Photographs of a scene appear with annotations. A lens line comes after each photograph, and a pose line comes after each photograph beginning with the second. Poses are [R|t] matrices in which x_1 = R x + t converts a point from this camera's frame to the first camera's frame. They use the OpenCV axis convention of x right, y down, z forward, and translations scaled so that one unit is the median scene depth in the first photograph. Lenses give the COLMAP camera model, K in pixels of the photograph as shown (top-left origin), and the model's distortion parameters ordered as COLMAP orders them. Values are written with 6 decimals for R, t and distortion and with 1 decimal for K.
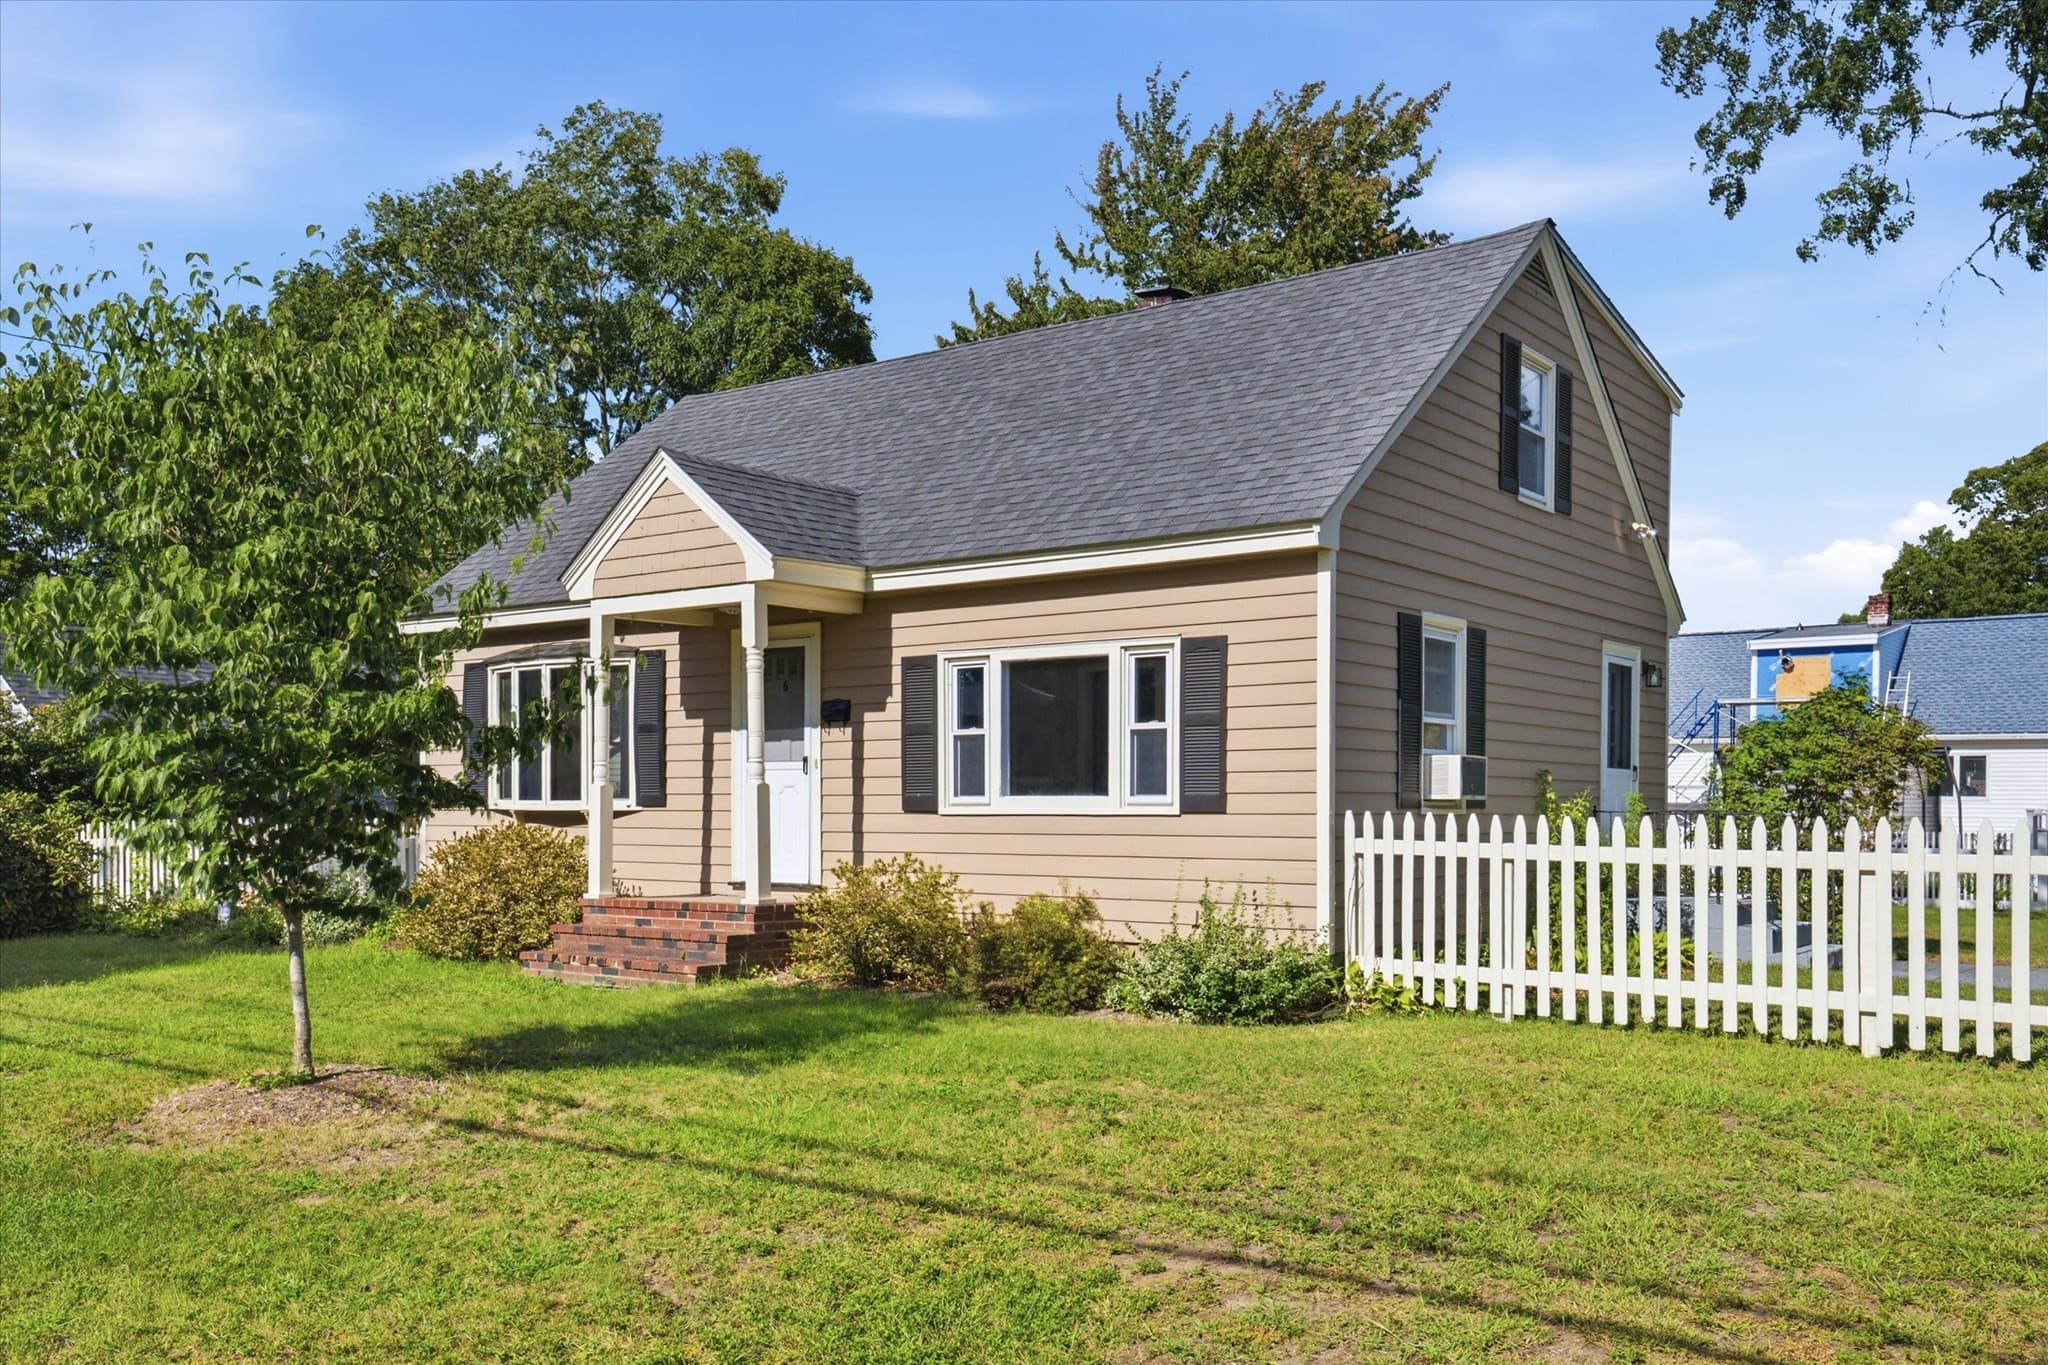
lens RADIAL K [[1656.2, 0, 1073.5], [0, 1656.2, 802.5], [0, 0, 1]] dist [0.074532, 0.003920]
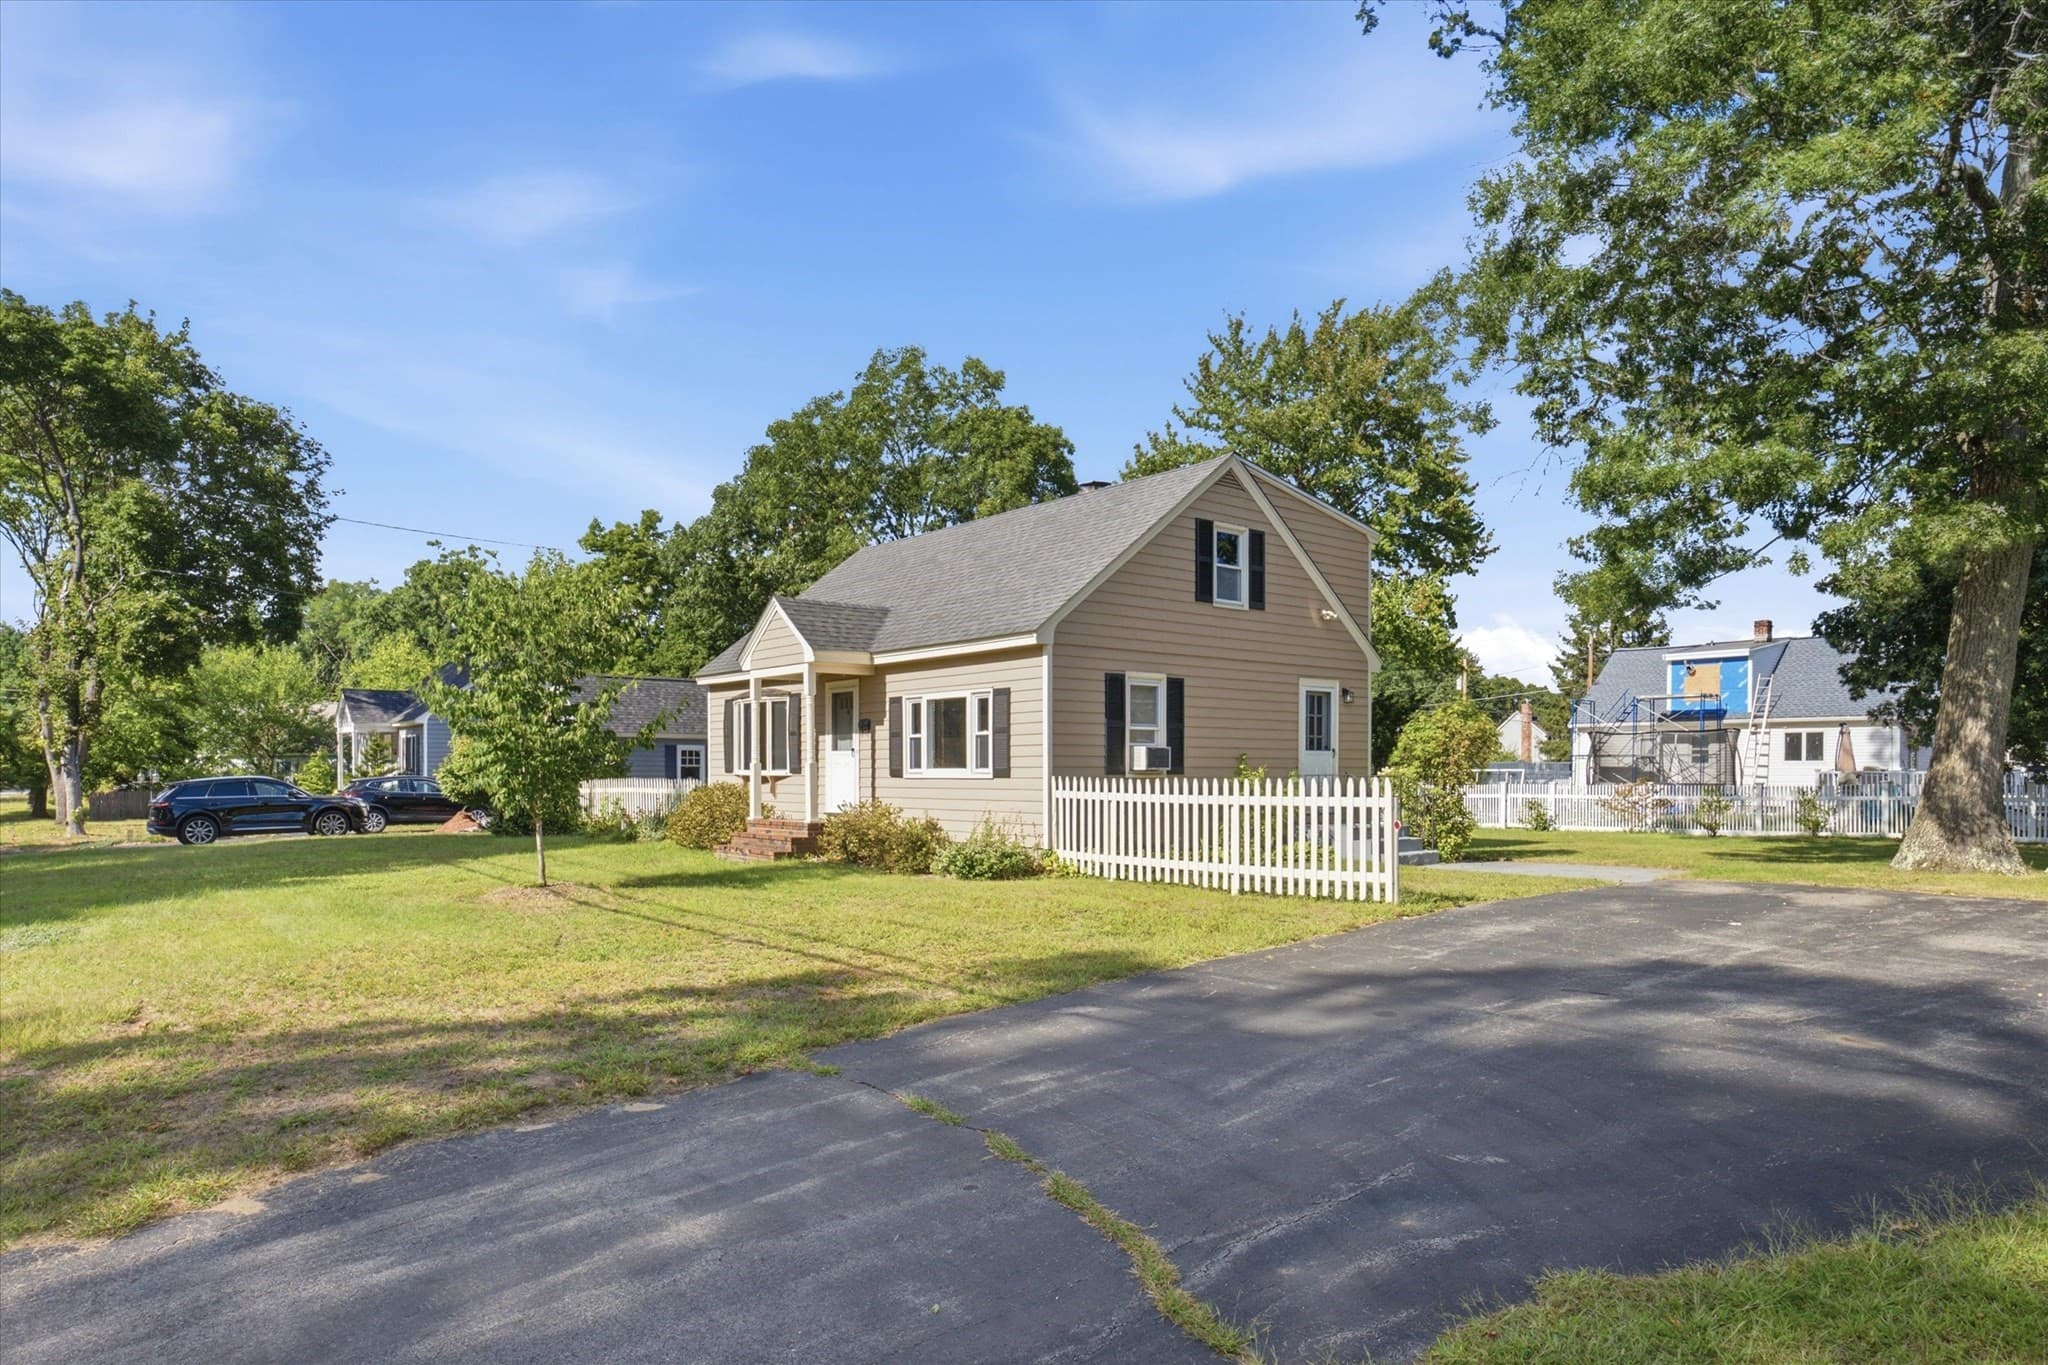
lens RADIAL K [[1164.7, 0, 1075.6], [0, 1164.7, 776.7], [0, 0, 1]] dist [-0.000953, -0.000267]
pose [[0.976822, -0.000959, -0.214051, 0.403702], [0.002950, 0.999955, 0.008983, -0.005733], [0.214033, -0.009406, 0.976781, -0.293973]]
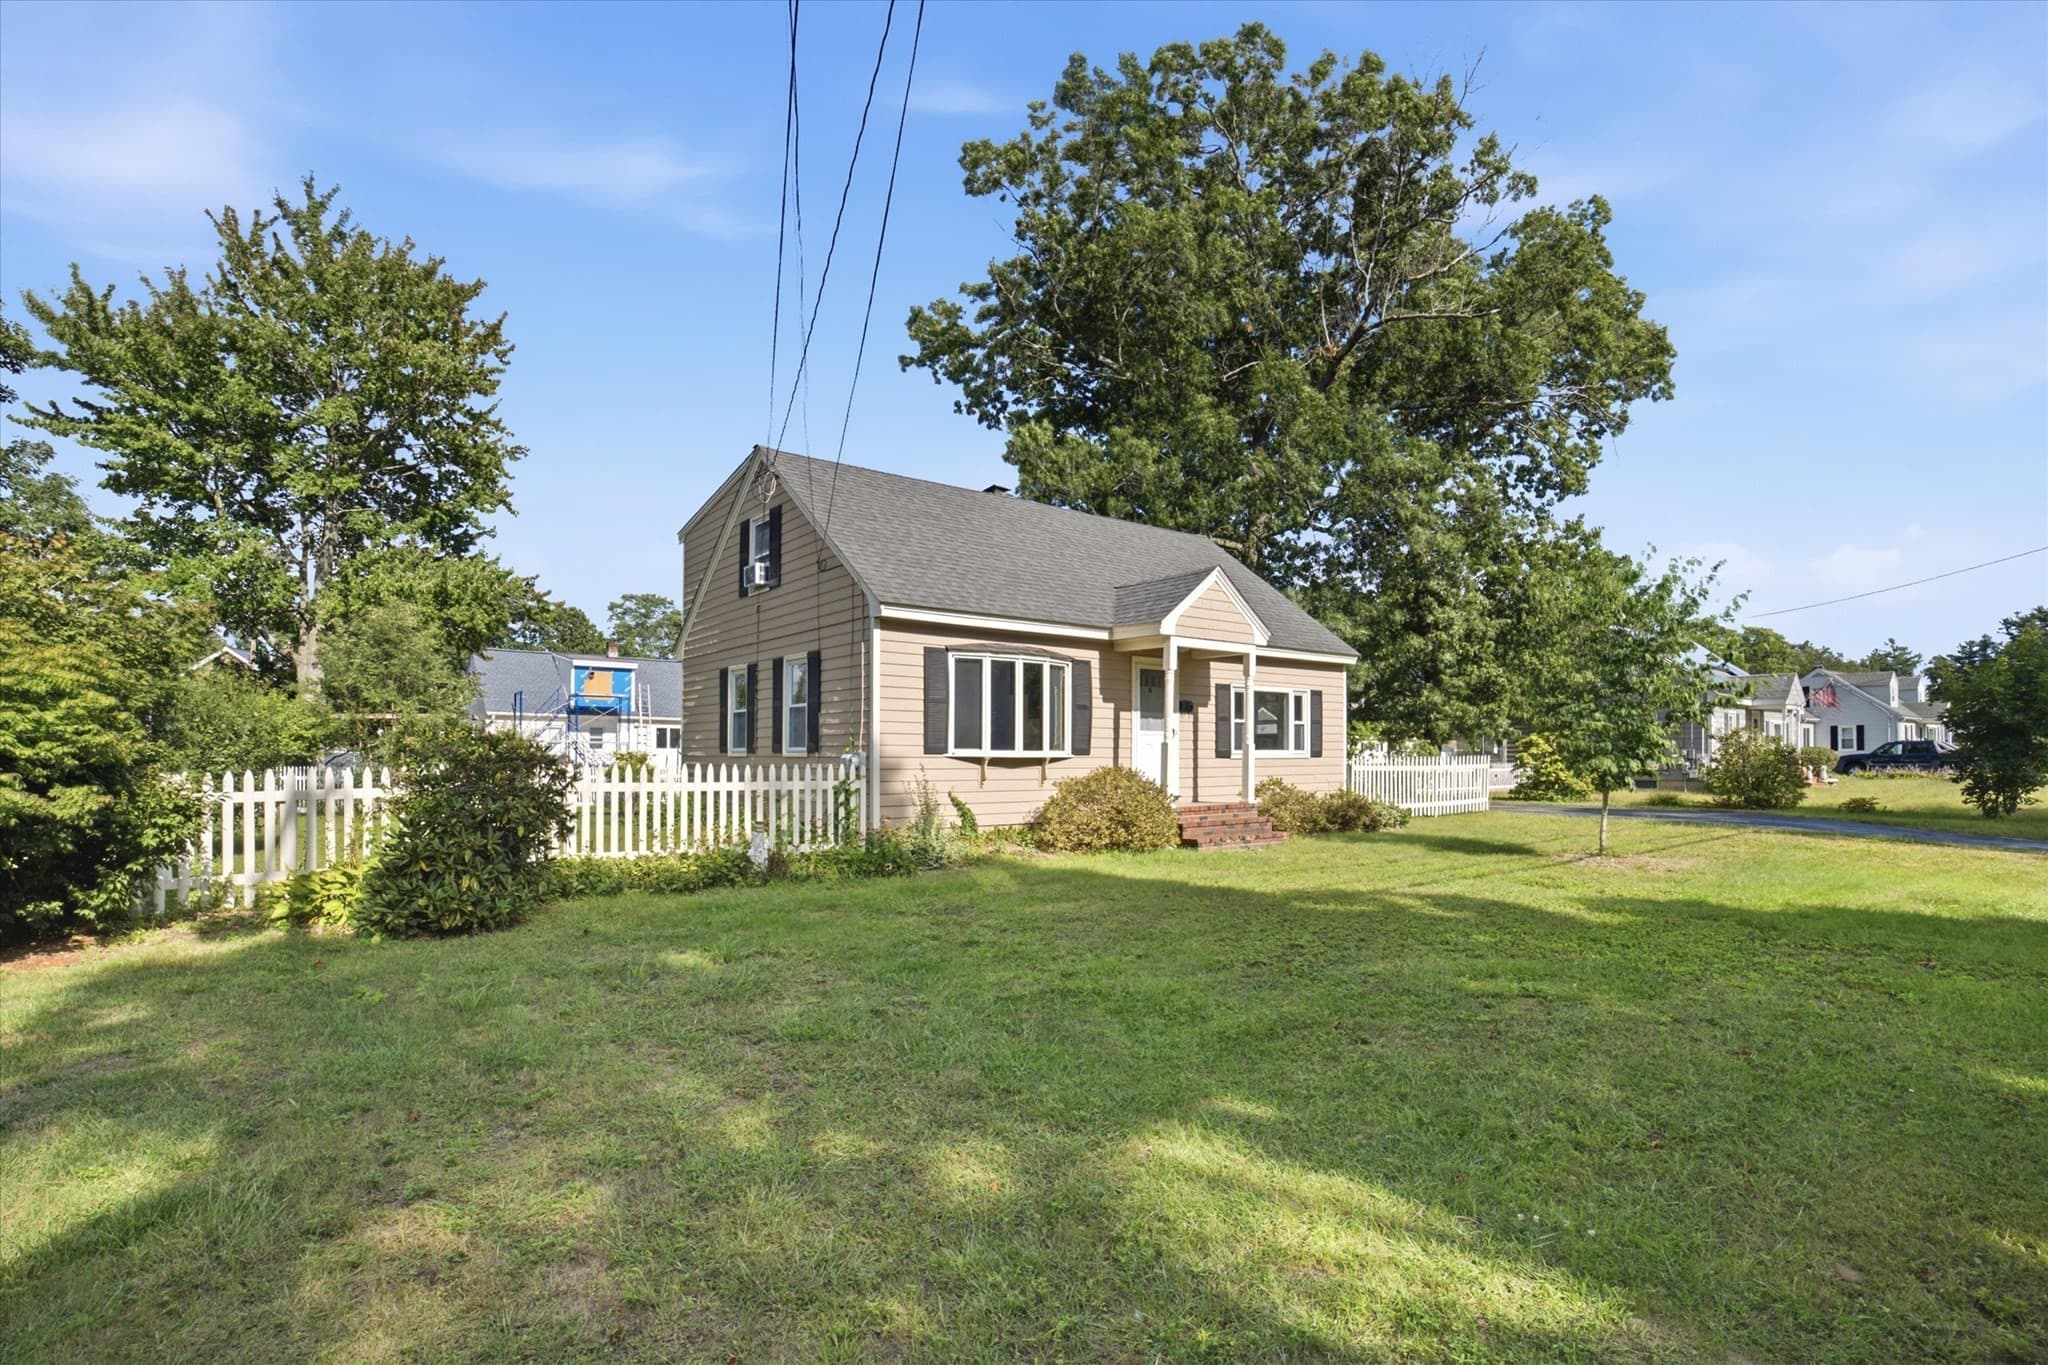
lens RADIAL K [[958.2, 0, 1024.0], [0, 958.2, 682.5], [0, 0, 1]] dist [-0.051487, 0.000515]
pose [[0.290673, 0.072384, 0.954081, -1.322741], [-0.001459, 0.997167, -0.075209, 0.002789], [-0.956821, 0.020469, 0.289955, 0.878432]]
